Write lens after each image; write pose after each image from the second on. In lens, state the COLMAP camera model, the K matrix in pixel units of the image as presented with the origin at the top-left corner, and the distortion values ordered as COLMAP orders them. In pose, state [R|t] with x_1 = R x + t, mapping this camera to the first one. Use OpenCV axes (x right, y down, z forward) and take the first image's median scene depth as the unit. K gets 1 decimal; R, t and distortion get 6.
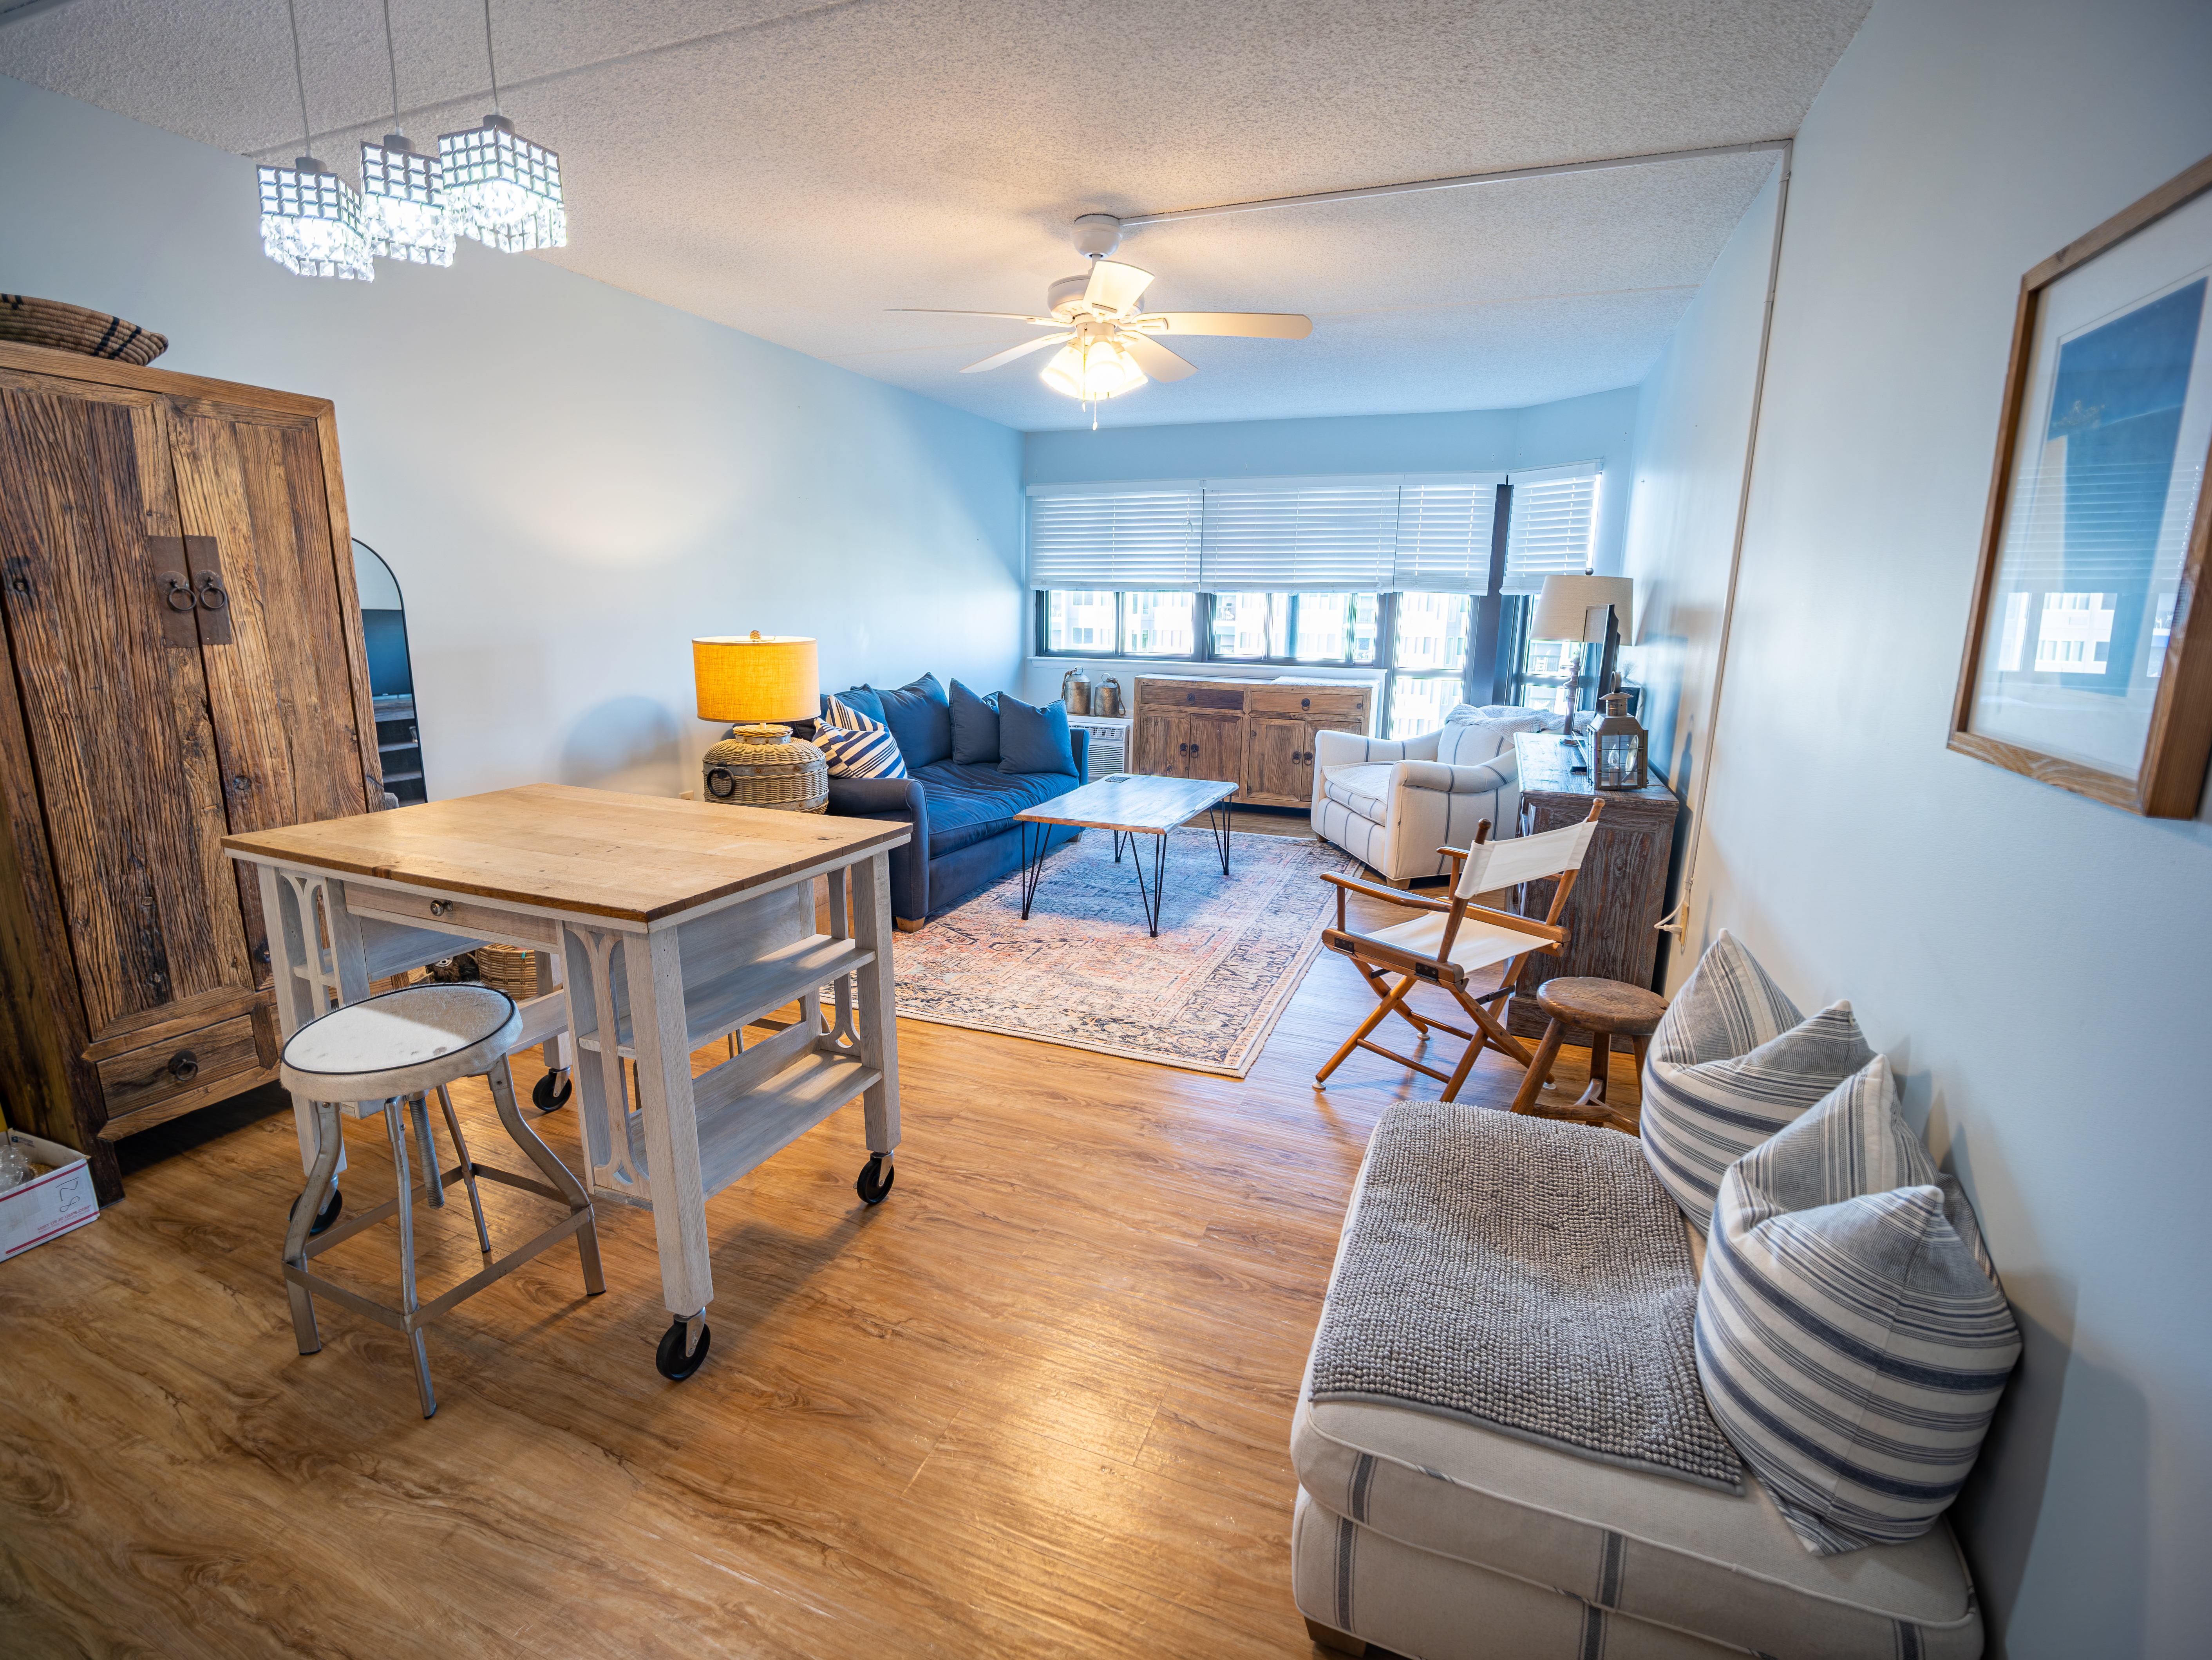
lens RADIAL K [[1010.2, 0, 1099.9], [0, 1010.2, 822.9], [0, 0, 1]] dist [-0.017974, -0.000348]
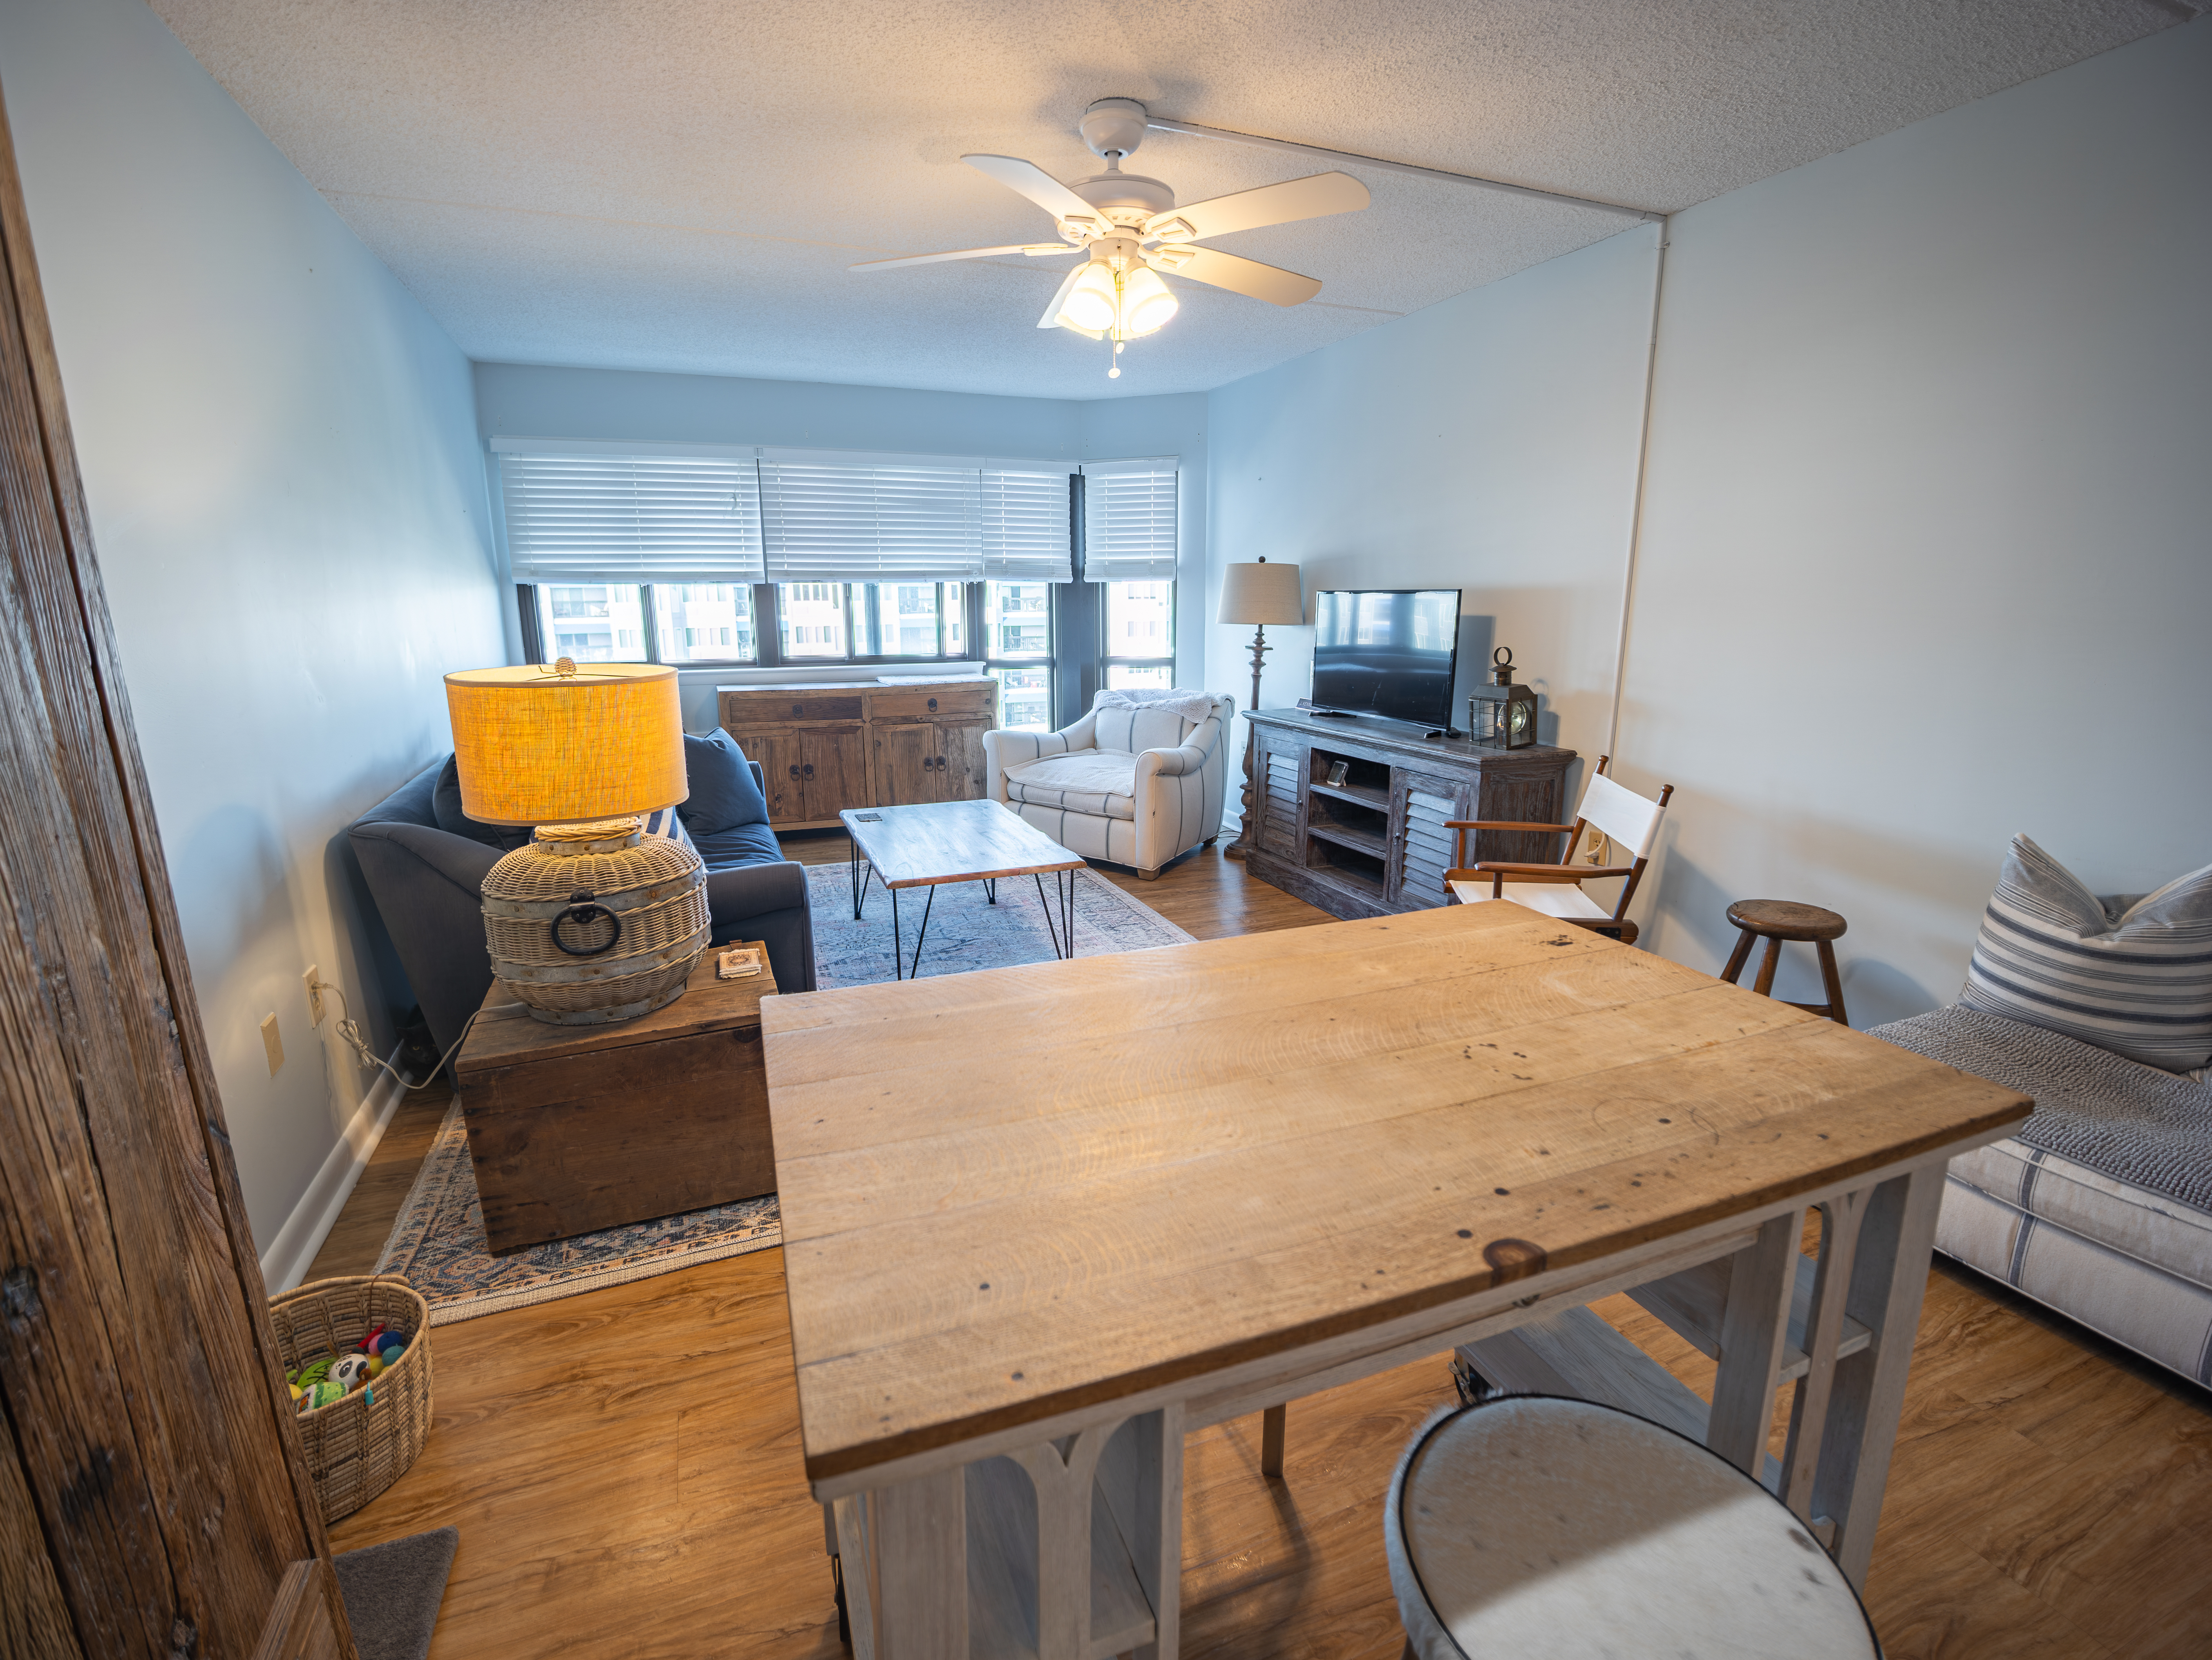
lens RADIAL K [[1010.2, 0, 1100.6], [0, 1010.2, 823.8], [0, 0, 1]] dist [-0.017974, -0.000348]
pose [[0.728102, -0.168663, 0.664395, -0.304509], [0.160472, 0.984262, 0.074005, -0.053965], [-0.666421, 0.052734, 0.743708, 0.222563]]
